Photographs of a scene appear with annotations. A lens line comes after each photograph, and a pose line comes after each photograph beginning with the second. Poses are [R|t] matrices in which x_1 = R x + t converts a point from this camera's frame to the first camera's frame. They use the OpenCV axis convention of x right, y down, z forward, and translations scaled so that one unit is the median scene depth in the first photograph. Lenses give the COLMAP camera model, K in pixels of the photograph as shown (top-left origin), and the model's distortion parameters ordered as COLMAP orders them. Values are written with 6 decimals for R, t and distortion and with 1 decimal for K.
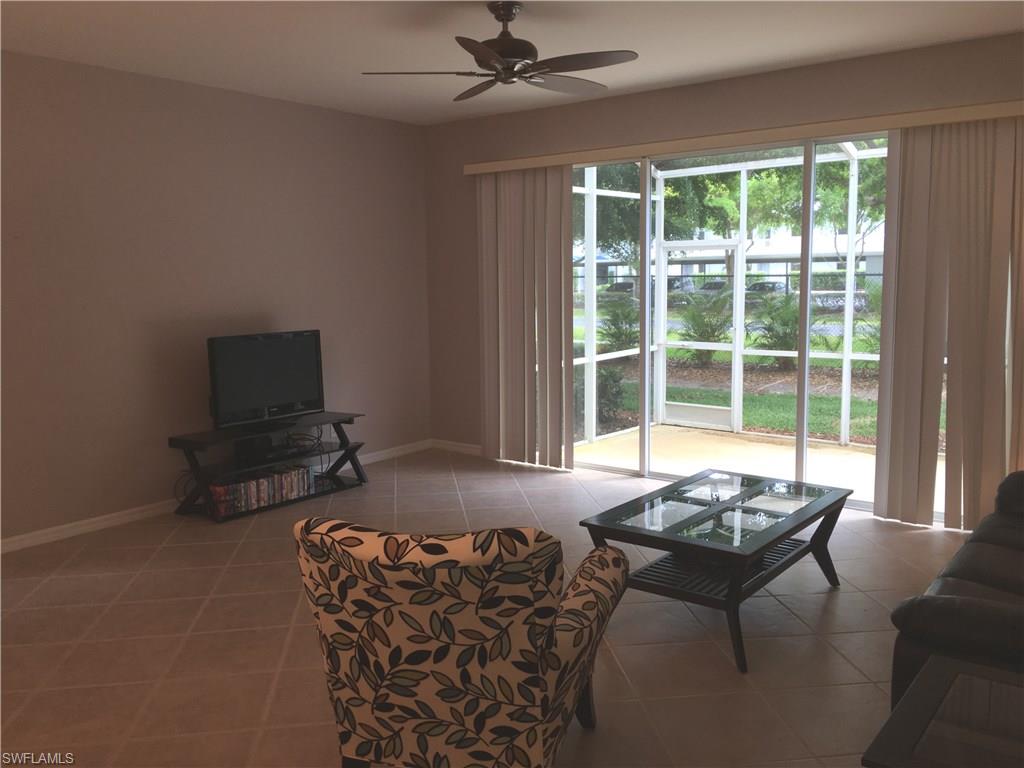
lens RADIAL K [[865.0, 0, 512.8], [0, 865.0, 382.5], [0, 0, 1]] dist [0.010708, 0.005338]
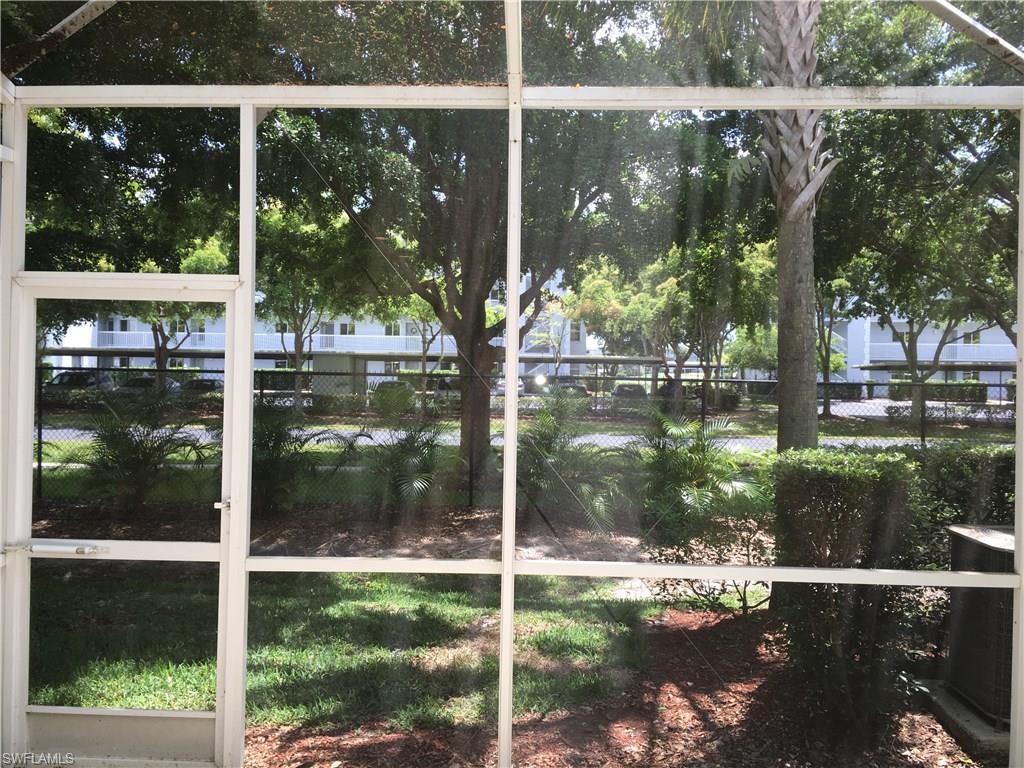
lens RADIAL K [[865.0, 0, 509.5], [0, 865.0, 378.7], [0, 0, 1]] dist [0.010708, 0.005338]
pose [[0.804791, 0.020226, 0.593213, 0.023604], [0.049210, 0.993705, -0.100643, -0.014024], [-0.591514, 0.110189, 0.798730, 0.122958]]
